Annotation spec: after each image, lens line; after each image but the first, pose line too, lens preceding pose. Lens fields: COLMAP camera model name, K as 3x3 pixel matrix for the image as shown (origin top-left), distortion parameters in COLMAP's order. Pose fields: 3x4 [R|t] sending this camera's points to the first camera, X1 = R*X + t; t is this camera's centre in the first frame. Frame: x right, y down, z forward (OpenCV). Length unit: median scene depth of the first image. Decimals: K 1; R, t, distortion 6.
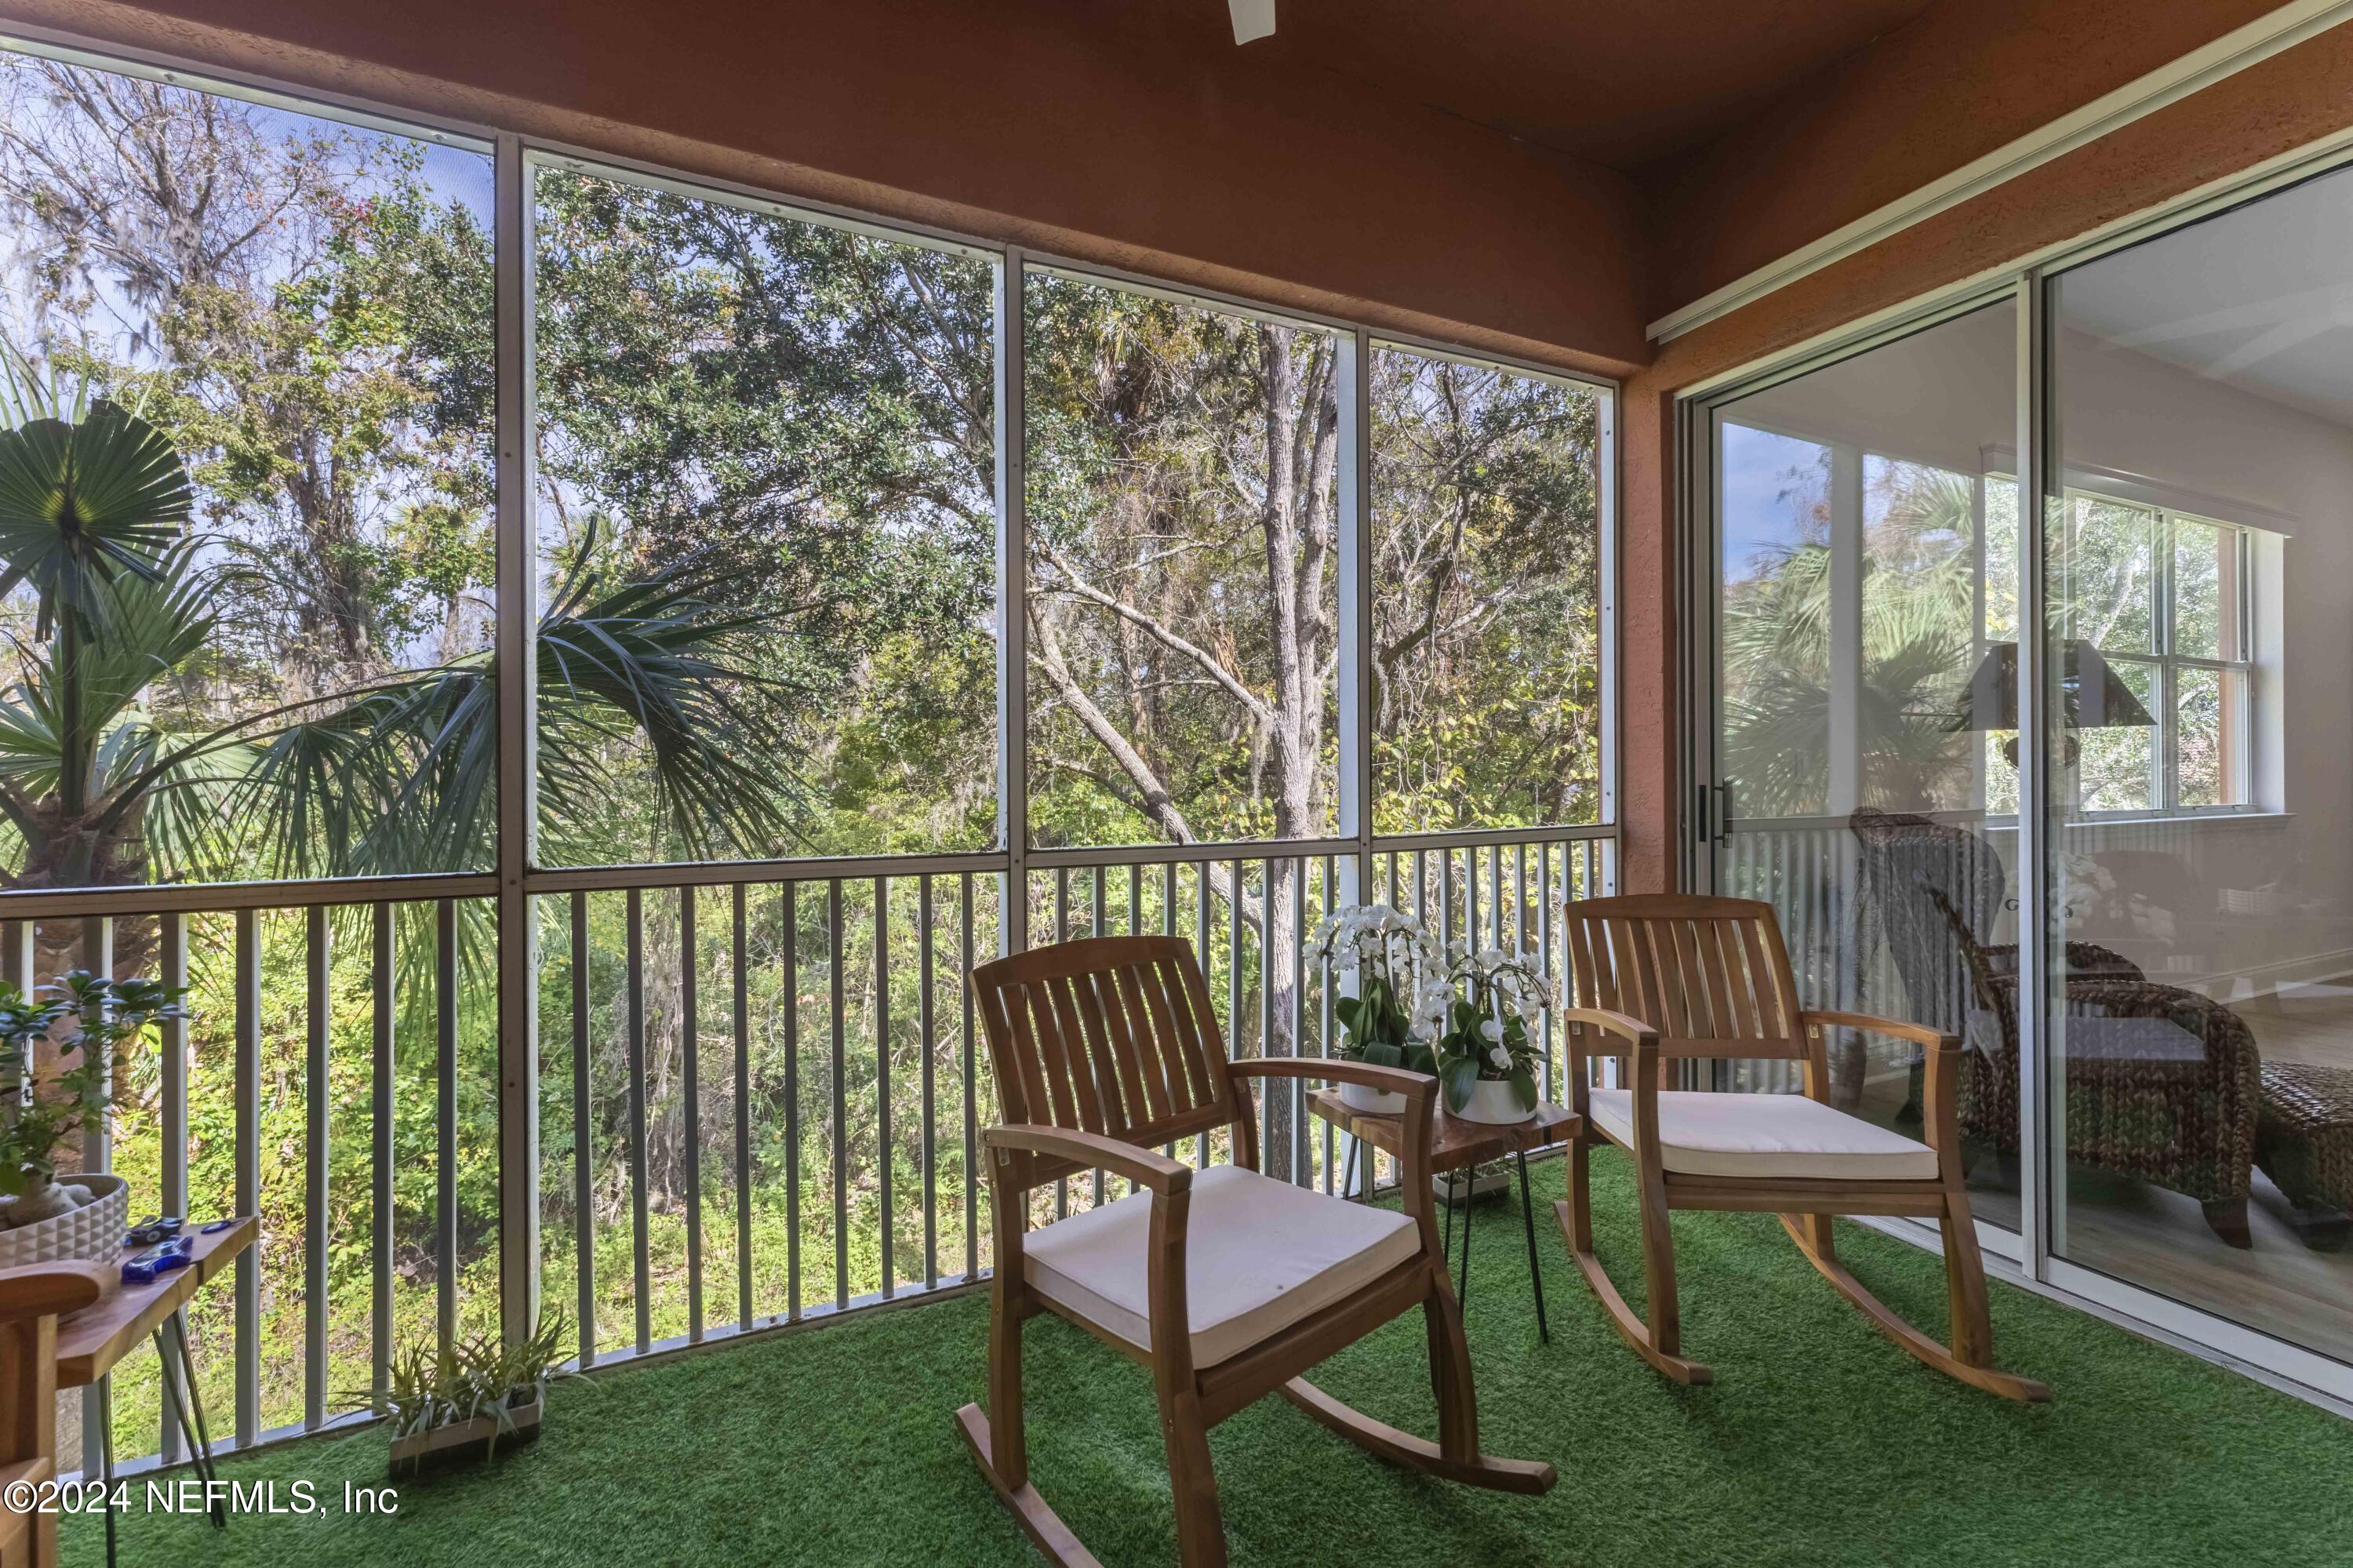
lens RADIAL K [[954.4, 0, 1165.4], [0, 954.4, 789.3], [0, 0, 1]] dist [-0.008058, -0.000193]
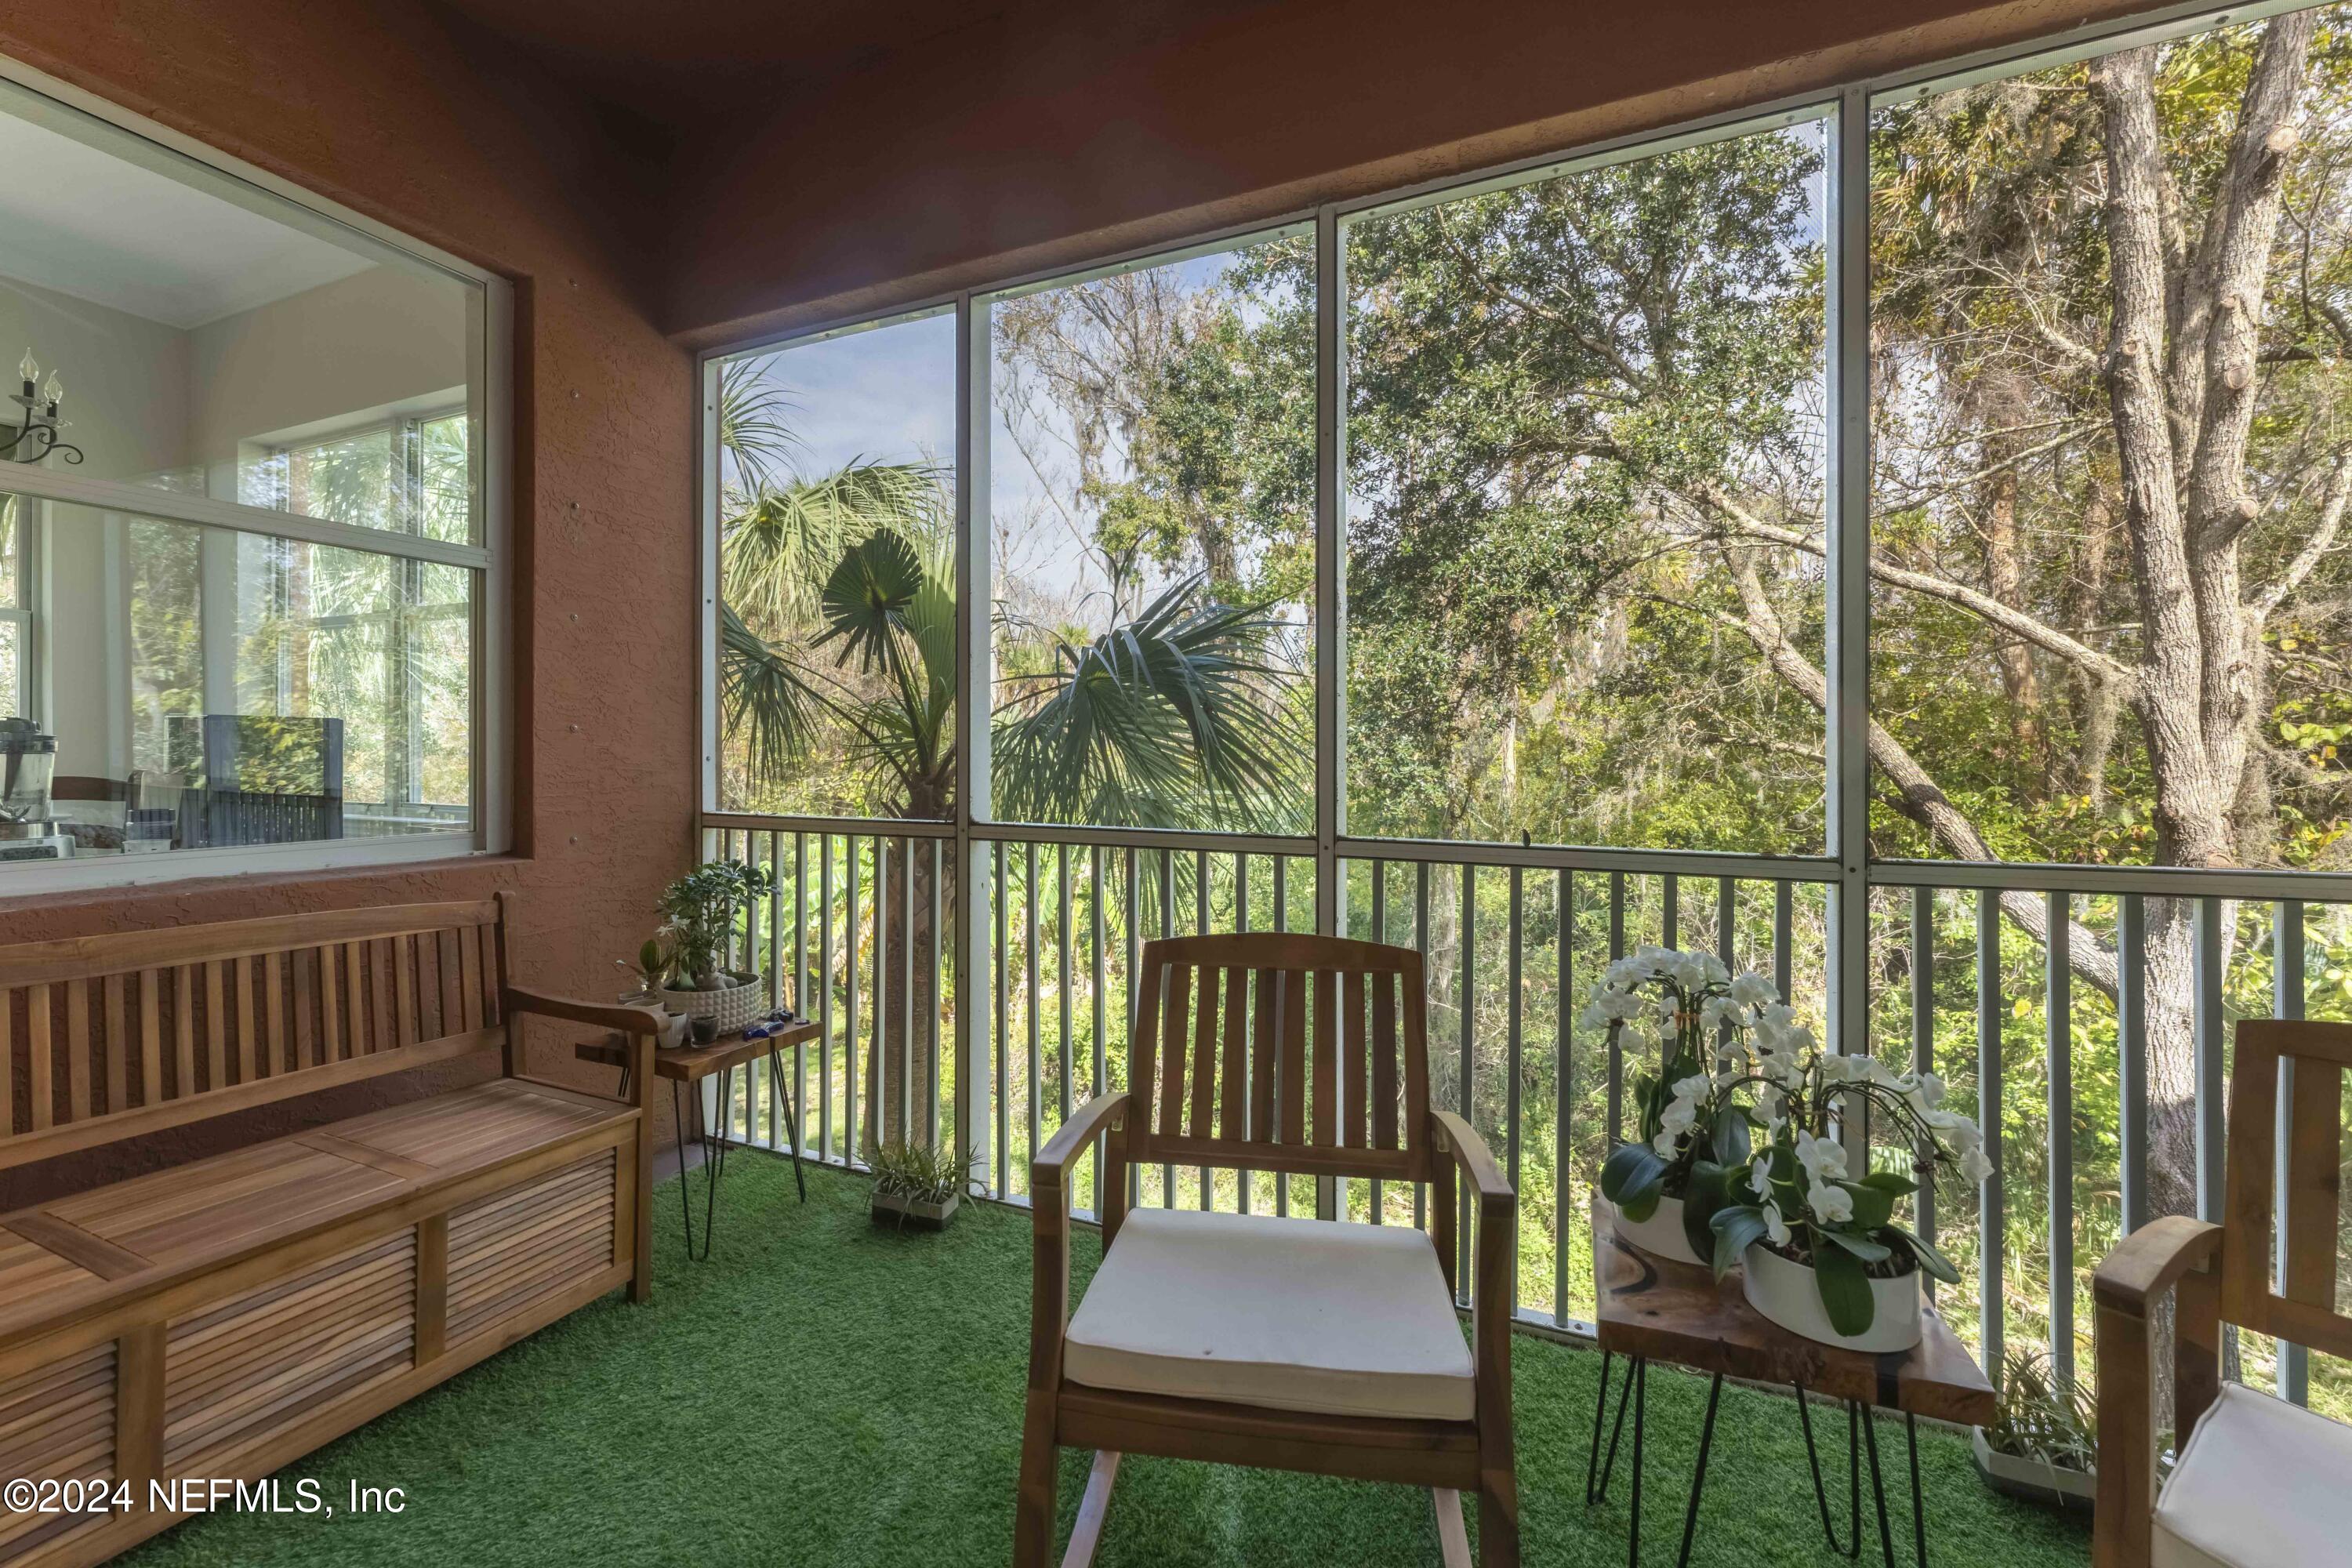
lens RADIAL K [[954.0, 0, 1172.4], [0, 954.0, 777.0], [0, 0, 1]] dist [-0.008058, -0.000193]
pose [[0.662645, 0.023854, -0.748554, 0.156916], [-0.021591, 0.999686, 0.012744, -0.000939], [0.748622, 0.007717, 0.662952, 0.087539]]
